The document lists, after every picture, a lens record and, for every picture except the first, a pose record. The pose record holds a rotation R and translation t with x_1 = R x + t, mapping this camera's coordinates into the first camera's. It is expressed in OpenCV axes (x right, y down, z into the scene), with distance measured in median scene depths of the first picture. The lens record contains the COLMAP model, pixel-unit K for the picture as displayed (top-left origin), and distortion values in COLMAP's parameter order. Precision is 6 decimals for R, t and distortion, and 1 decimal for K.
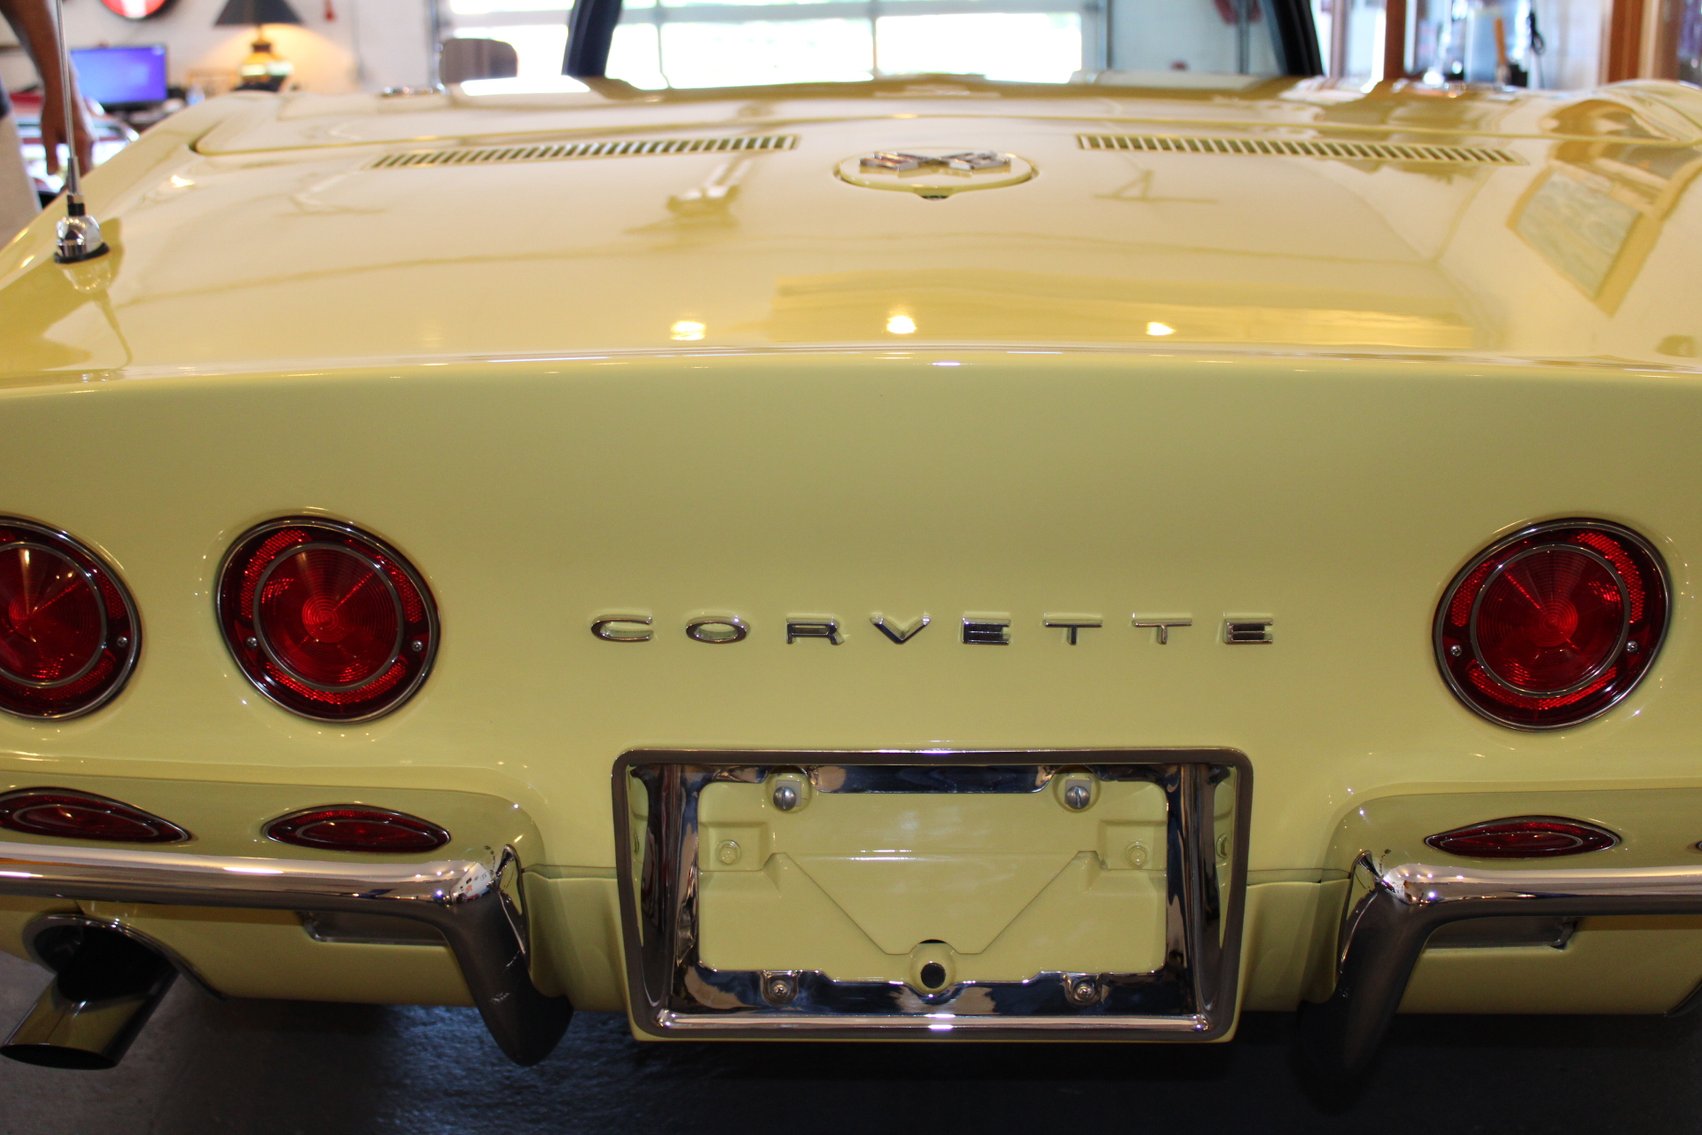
lens RADIAL K [[1965.6, 0, 851.0], [0, 1965.6, 567.5], [0, 0, 1]] dist [-0.105774, 0.173550]
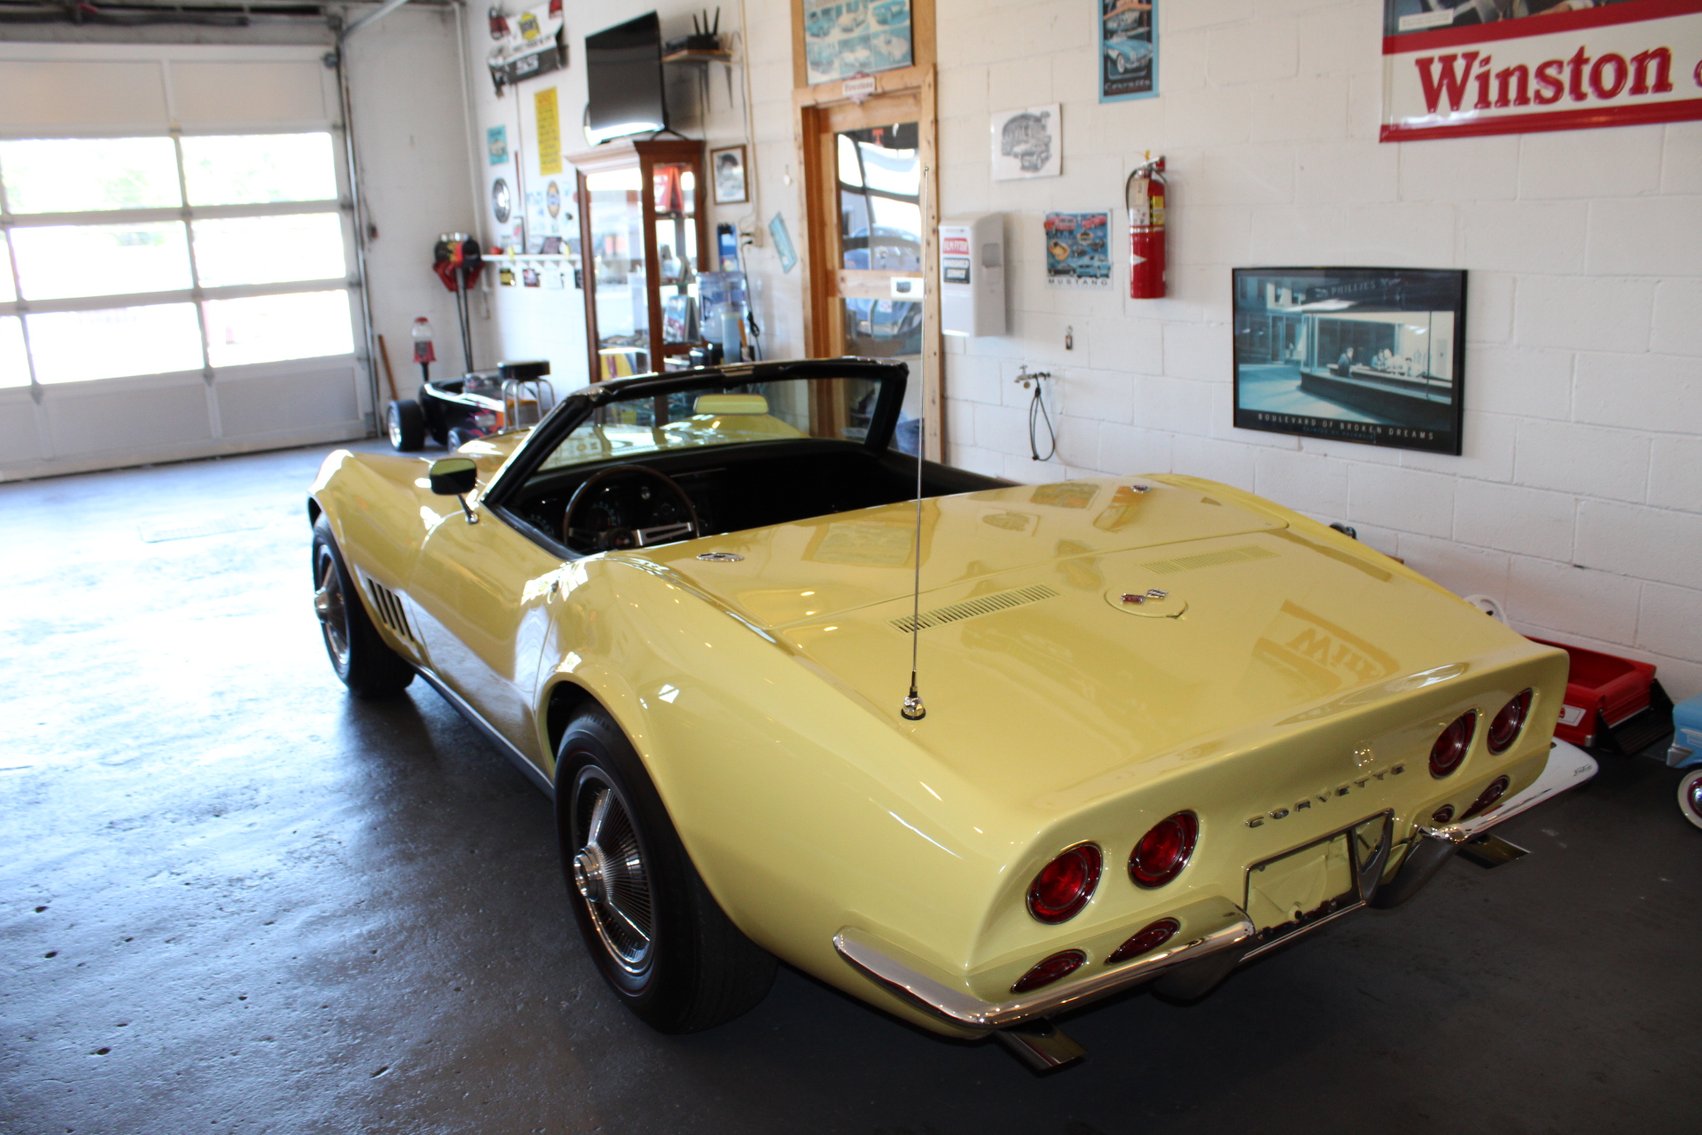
lens RADIAL K [[1408.7, 0, 844.6], [0, 1408.7, 568.9], [0, 0, 1]] dist [-0.166307, 0.154234]
pose [[0.821441, -0.151554, 0.549788, -1.463688], [0.163473, 0.986162, 0.027598, -0.425549], [-0.546362, 0.067205, 0.834848, -0.289614]]
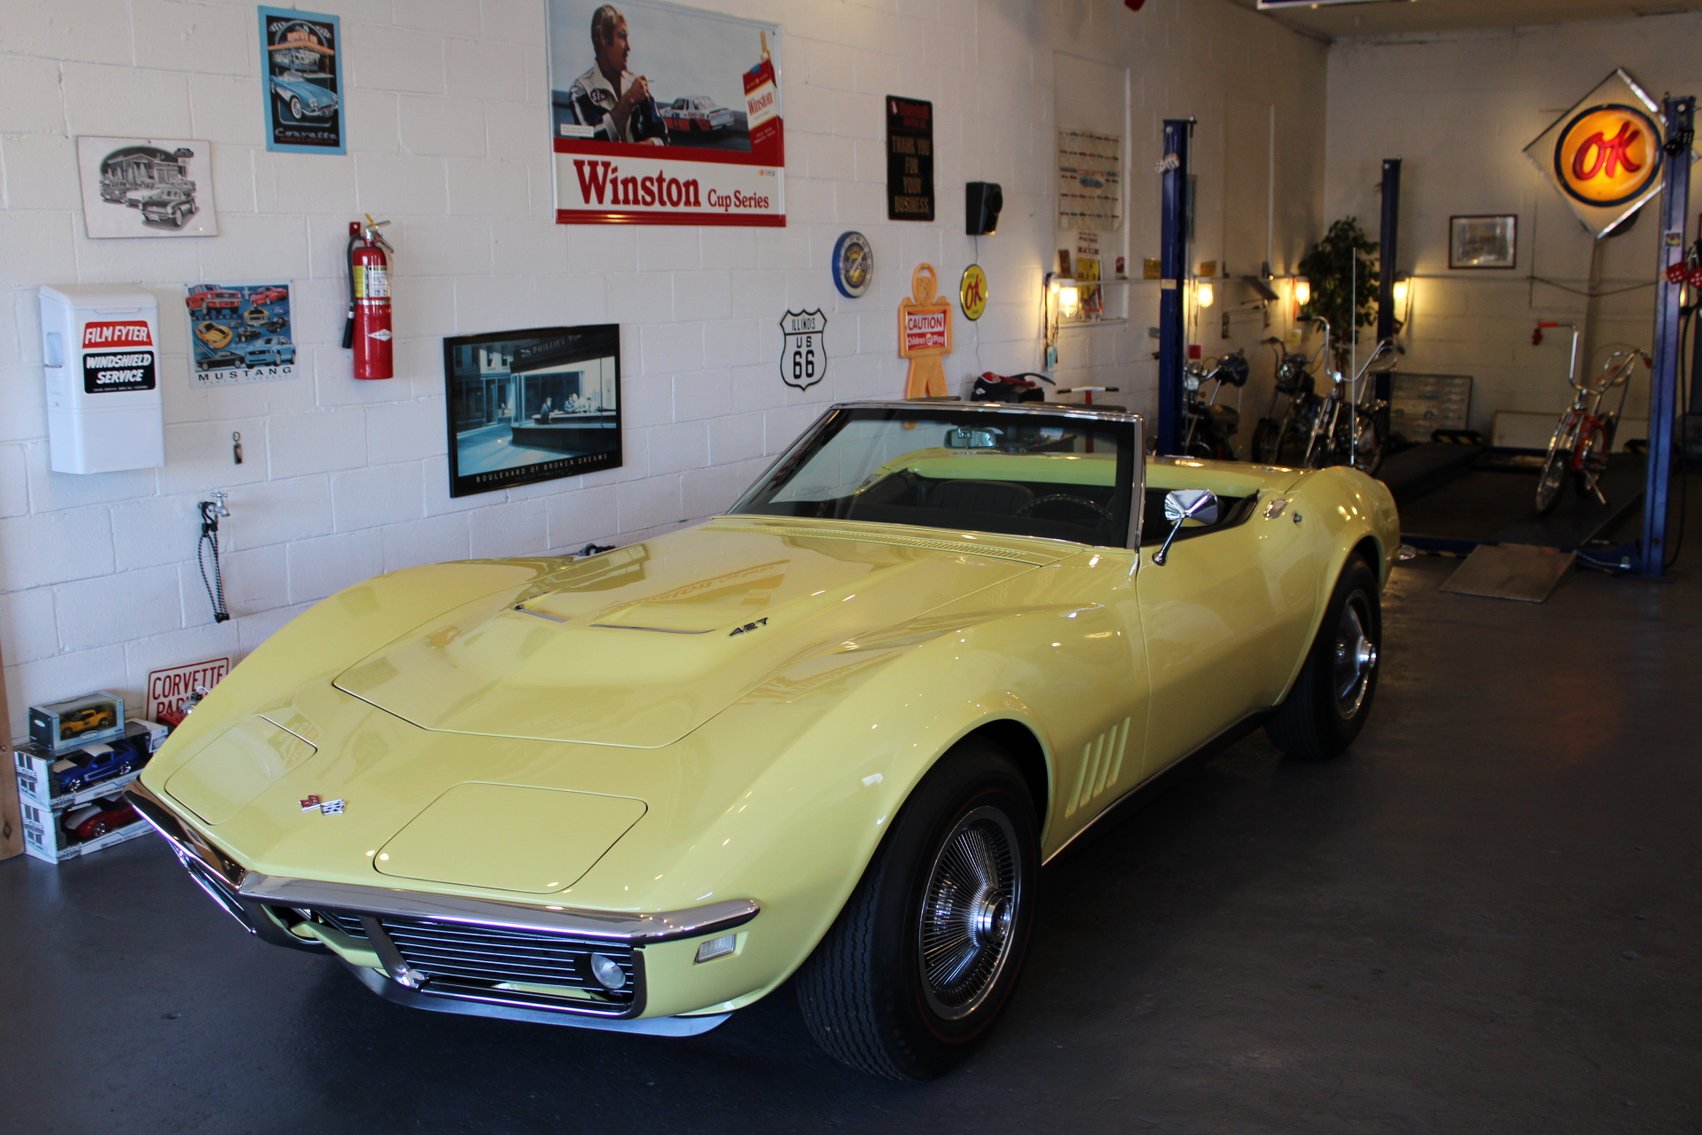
lens RADIAL K [[1665.7, 0, 851.0], [0, 1665.7, 567.5], [0, 0, 1]] dist [-0.148551, 0.182863]
pose [[-0.863880, -0.065214, 0.499458, -1.628909], [0.148277, 0.914720, 0.375900, -1.973809], [-0.481378, 0.398791, -0.780539, 5.694743]]
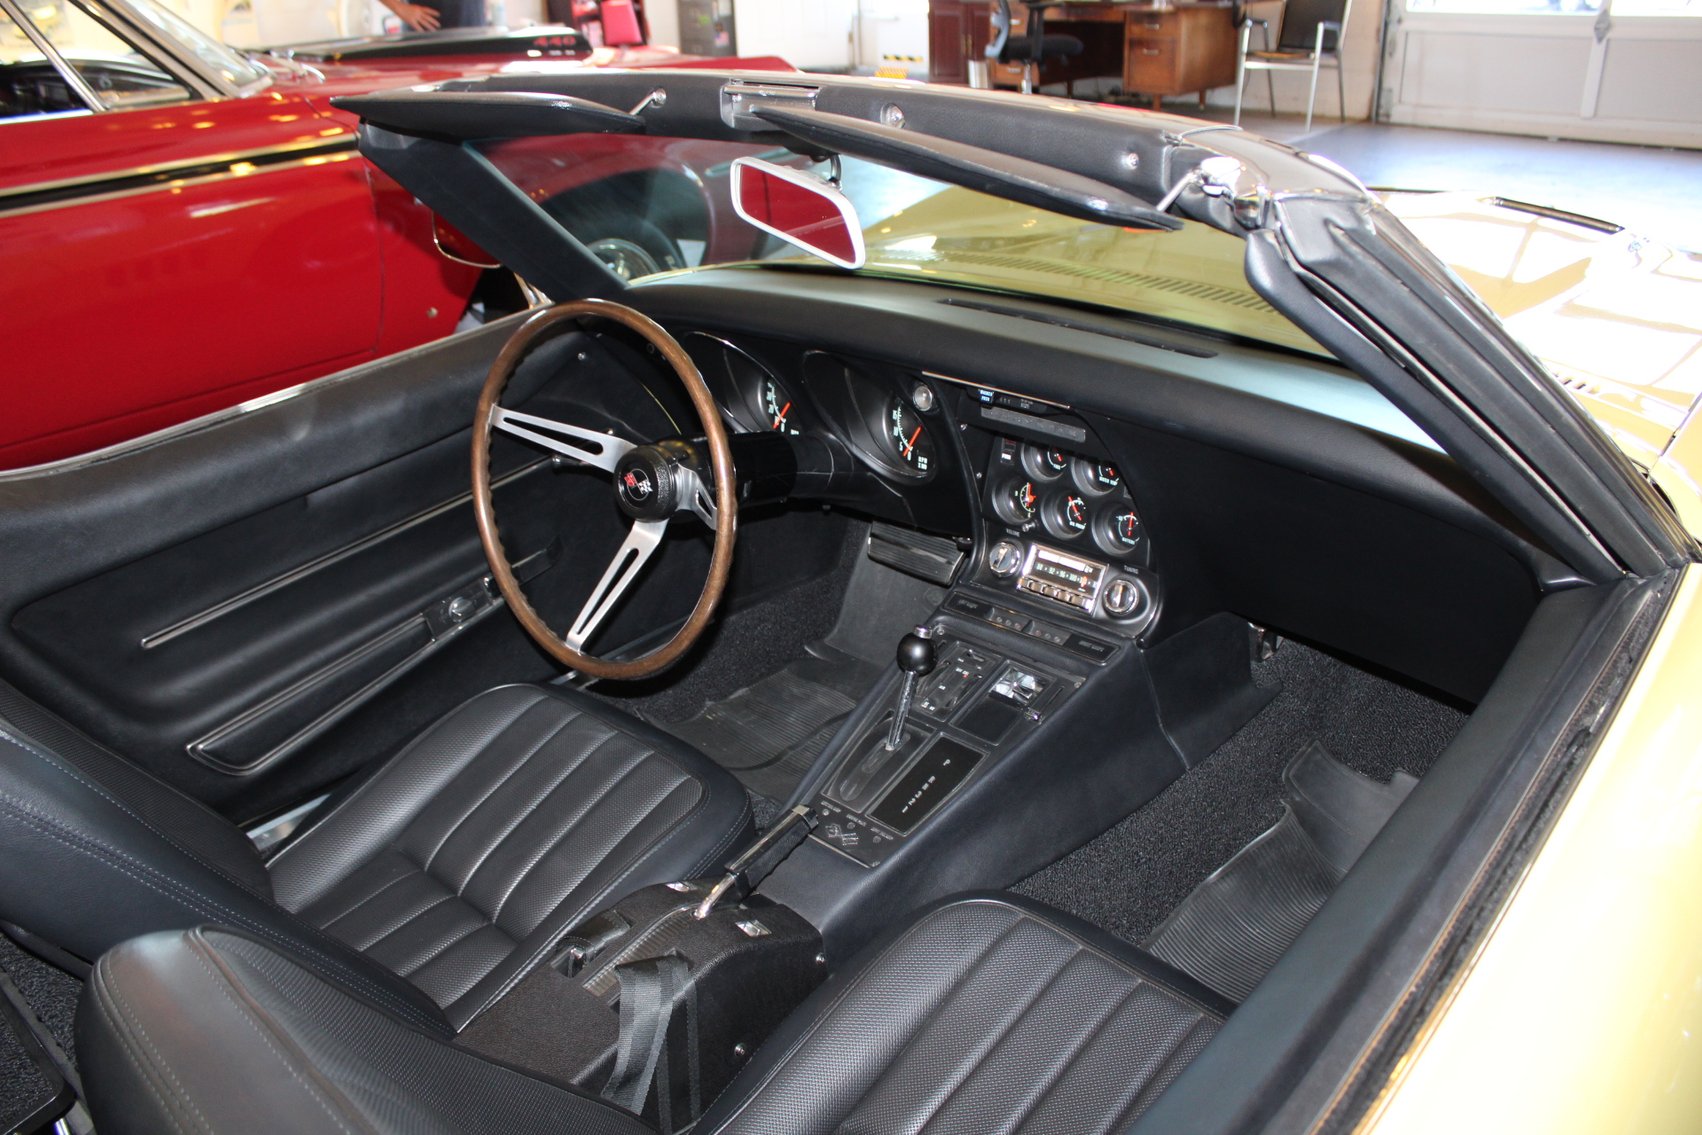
lens RADIAL K [[1408.7, 0, 844.6], [0, 1408.7, 568.9], [0, 0, 1]] dist [-0.166307, 0.154234]
pose [[0.769312, 0.268472, -0.579726, 0.695896], [-0.137405, 0.955714, 0.260251, -0.757435], [0.623922, -0.120557, 0.772132, 1.657078]]
